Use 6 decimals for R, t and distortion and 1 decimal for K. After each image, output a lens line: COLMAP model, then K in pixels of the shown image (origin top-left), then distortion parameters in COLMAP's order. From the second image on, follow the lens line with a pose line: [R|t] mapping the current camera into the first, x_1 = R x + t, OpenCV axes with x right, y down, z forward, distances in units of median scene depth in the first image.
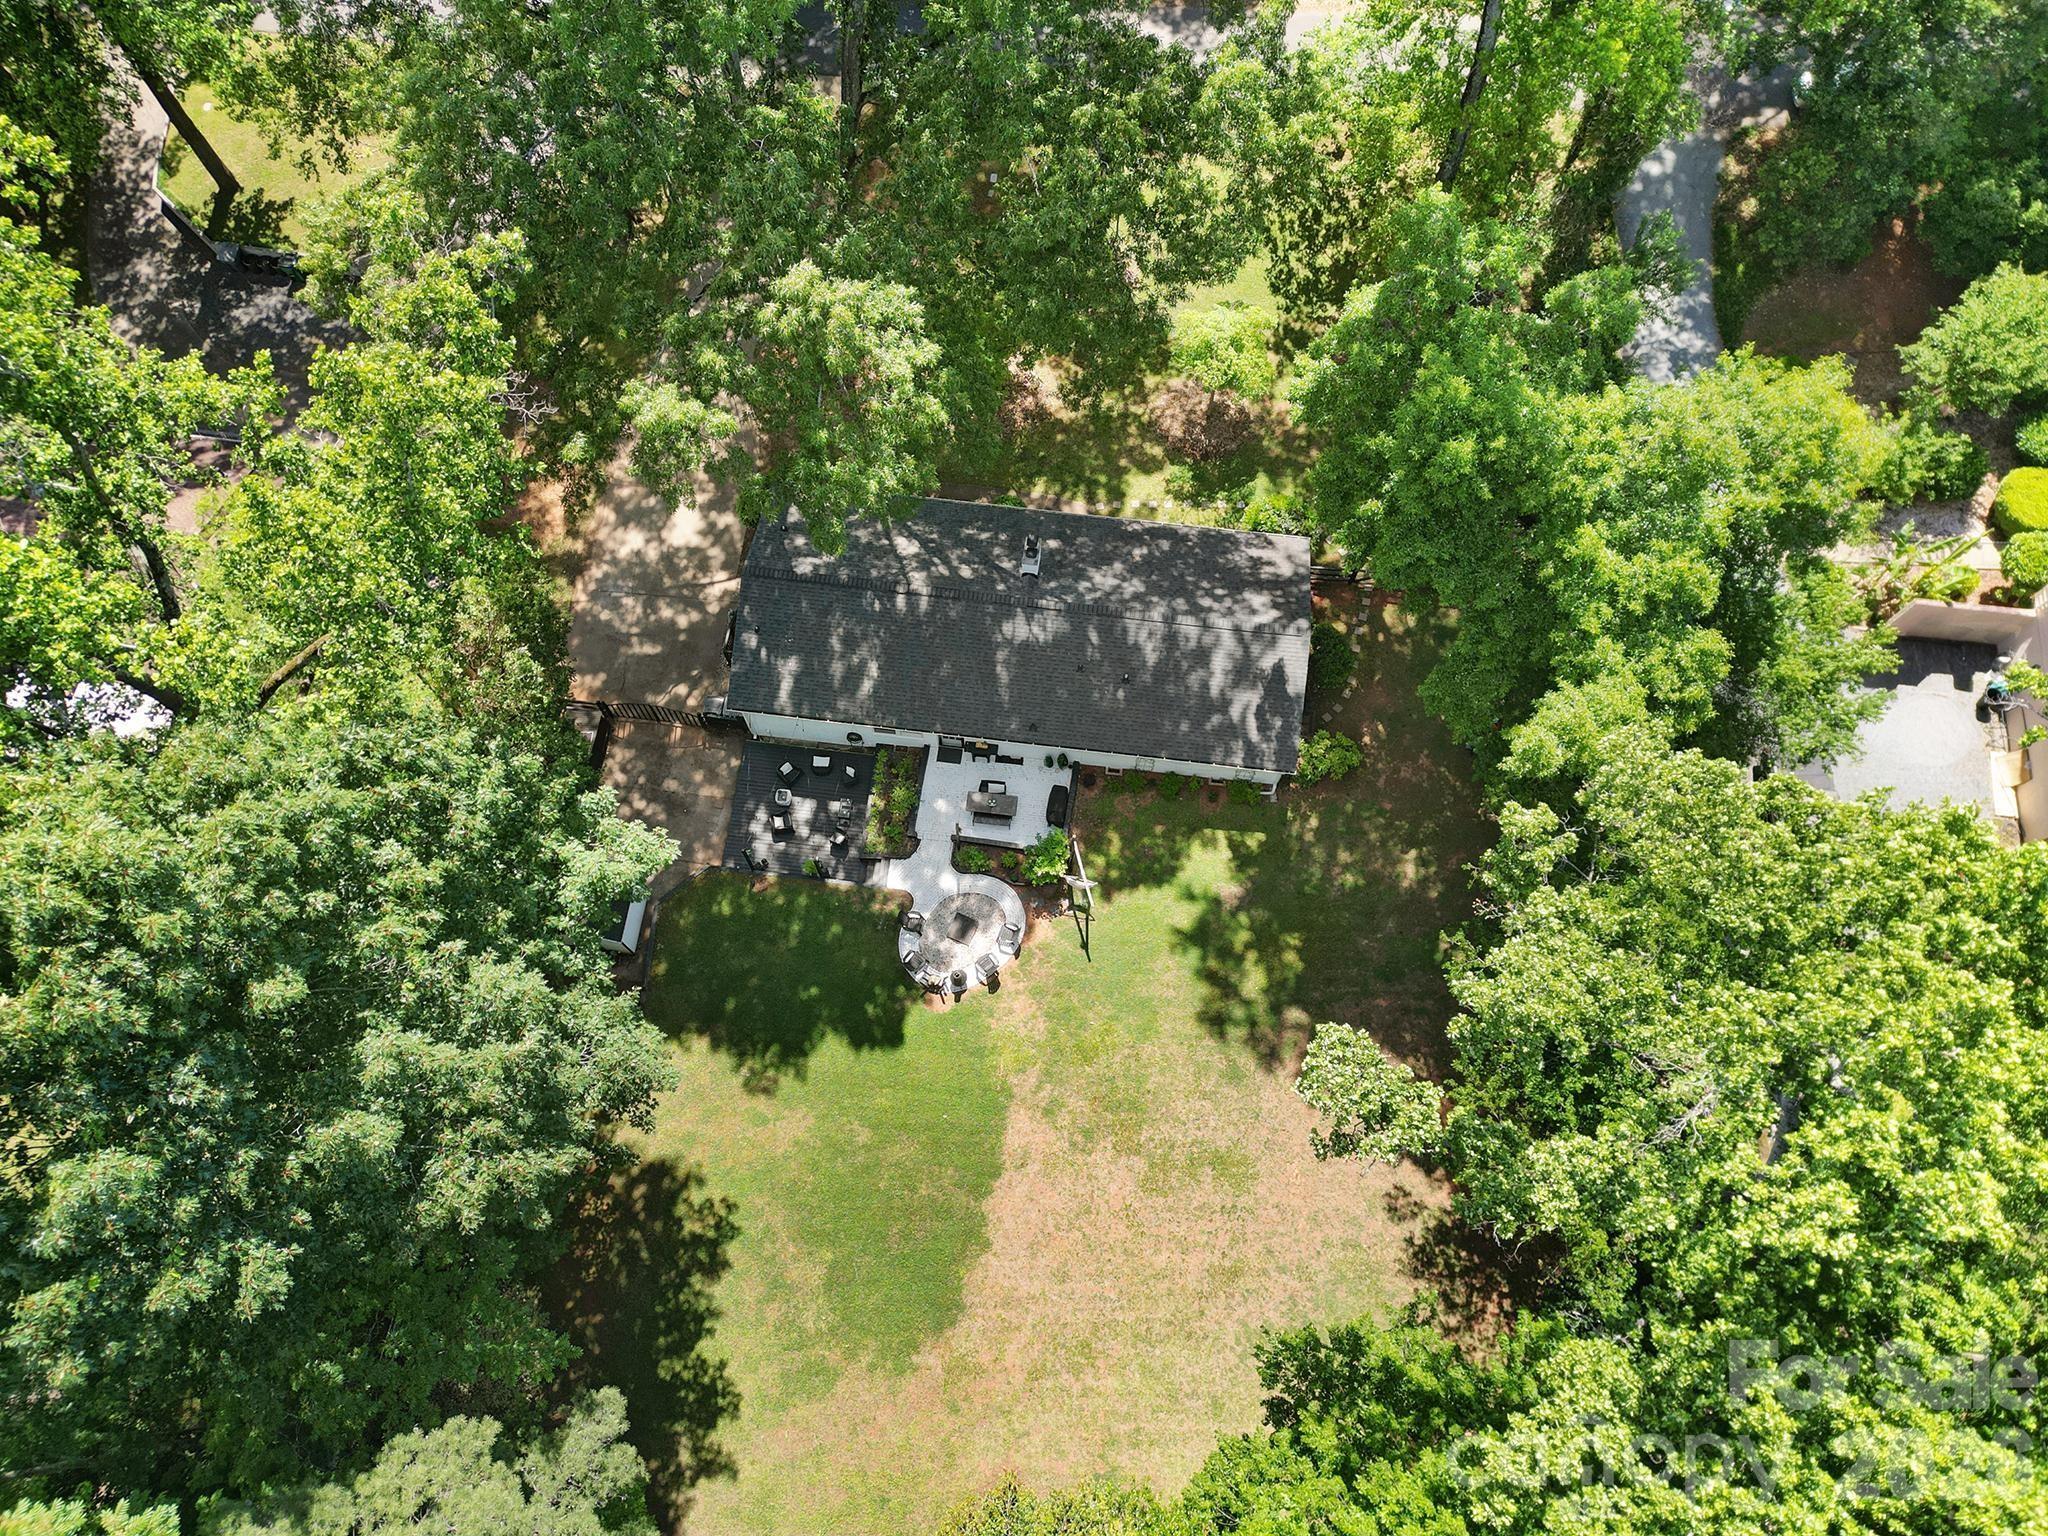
lens RADIAL K [[1444.5, 0, 1024.0], [0, 1444.5, 768.0], [0, 0, 1]] dist [0.044668, 0.001398]
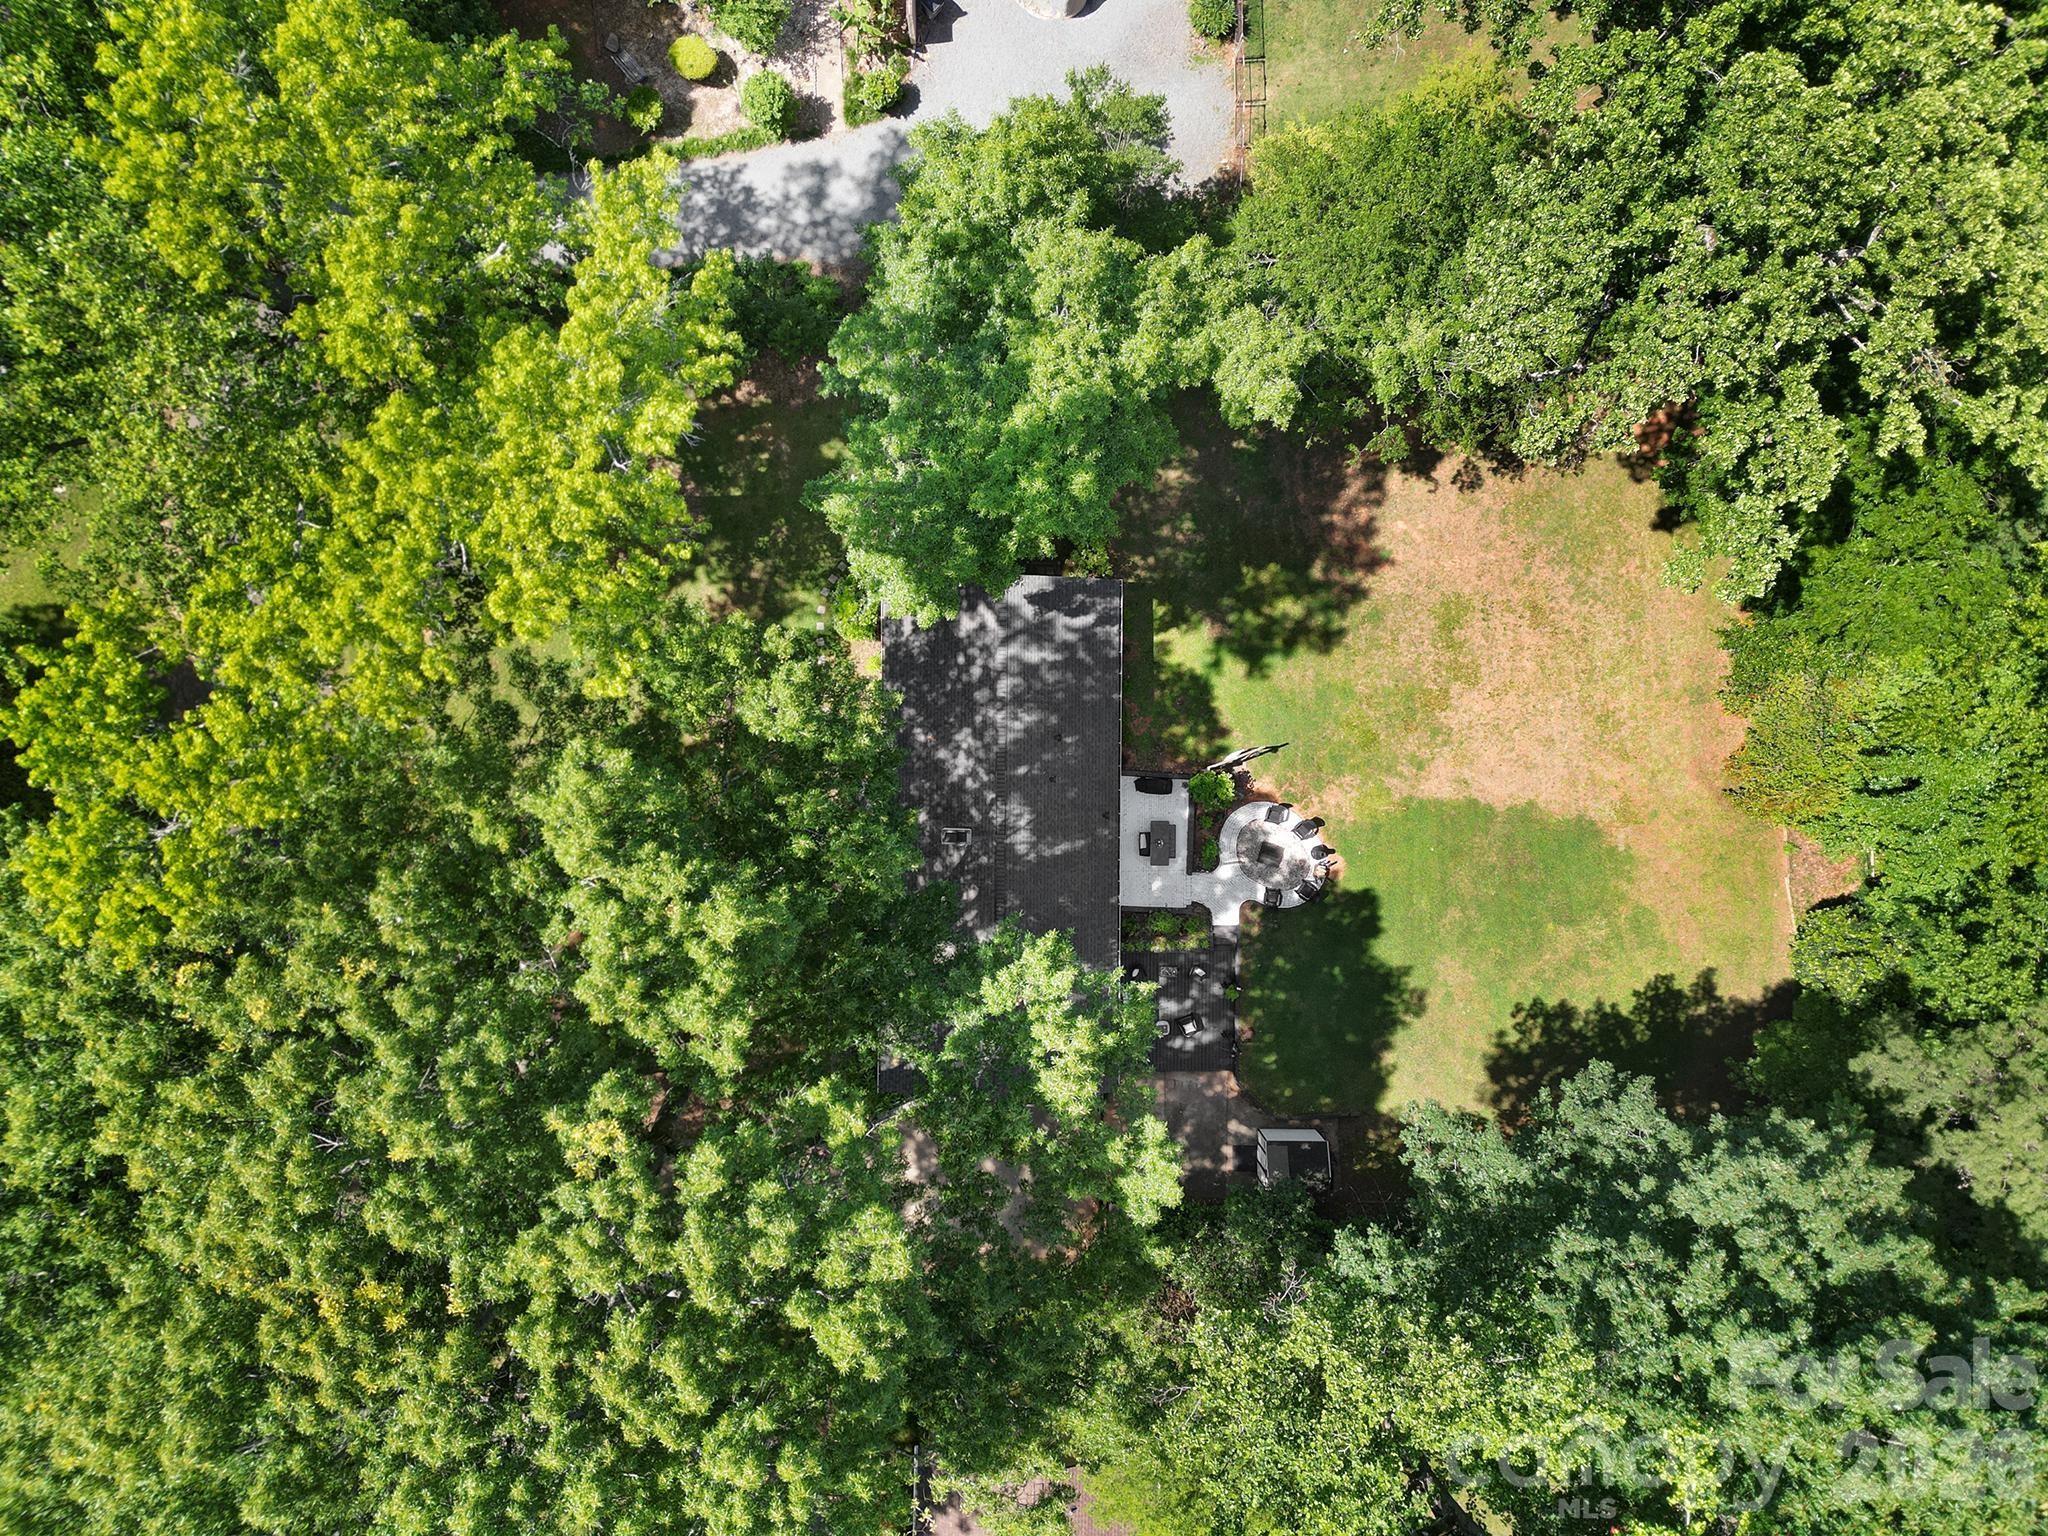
lens RADIAL K [[1454.0, 0, 1024.0], [0, 1454.0, 768.0], [0, 0, 1]] dist [0.006572, -0.001480]
pose [[-0.110975, -0.993373, -0.029900, 0.085615], [0.927837, -0.114340, 0.355029, -0.490538], [-0.356095, 0.011657, 0.934377, -0.026665]]
